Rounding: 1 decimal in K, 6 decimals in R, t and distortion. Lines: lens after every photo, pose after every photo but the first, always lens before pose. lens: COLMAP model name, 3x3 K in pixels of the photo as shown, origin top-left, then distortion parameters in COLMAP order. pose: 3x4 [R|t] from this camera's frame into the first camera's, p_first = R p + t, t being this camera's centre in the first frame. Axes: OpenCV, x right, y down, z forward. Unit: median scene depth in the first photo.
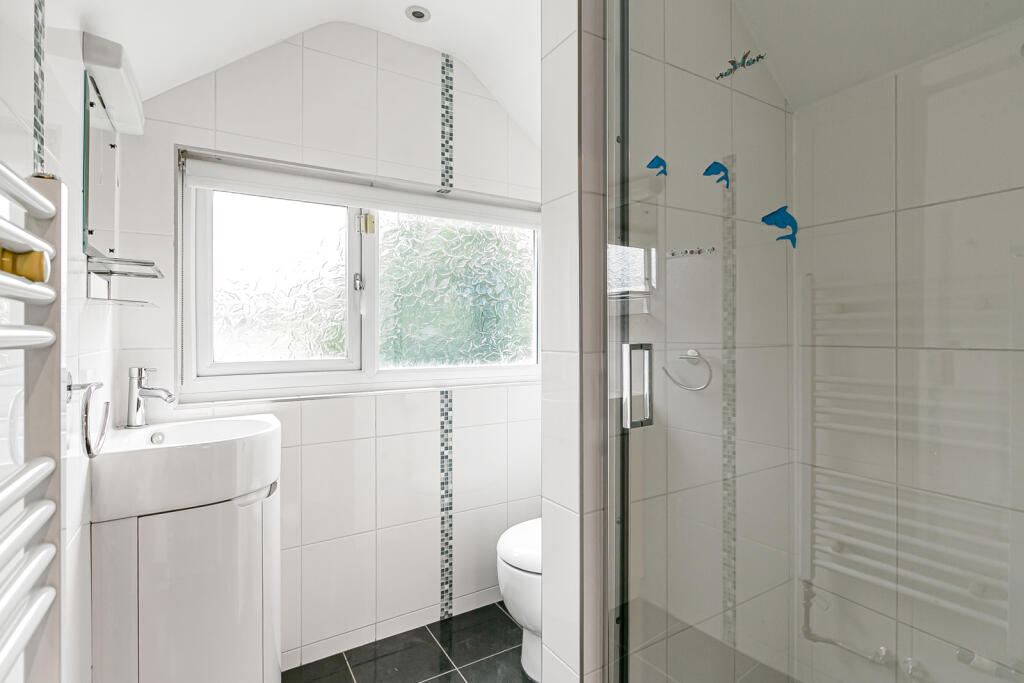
lens RADIAL K [[496.0, 0, 515.6], [0, 496.0, 333.2], [0, 0, 1]] dist [-0.023968, -0.000324]
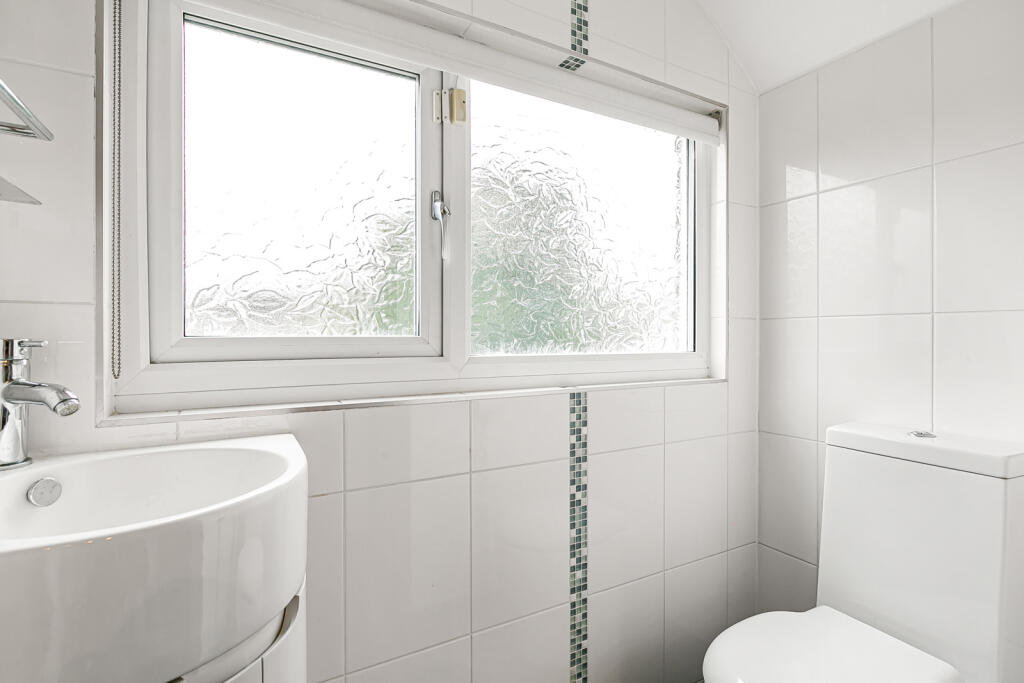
lens RADIAL K [[487.5, 0, 512.0], [0, 487.5, 341.5], [0, 0, 1]] dist [-0.015373, -0.000222]
pose [[0.998927, 0.002599, -0.046249, -0.194871], [-0.002094, 0.999938, 0.010975, 0.048145], [0.046274, -0.010866, 0.998870, 0.410184]]
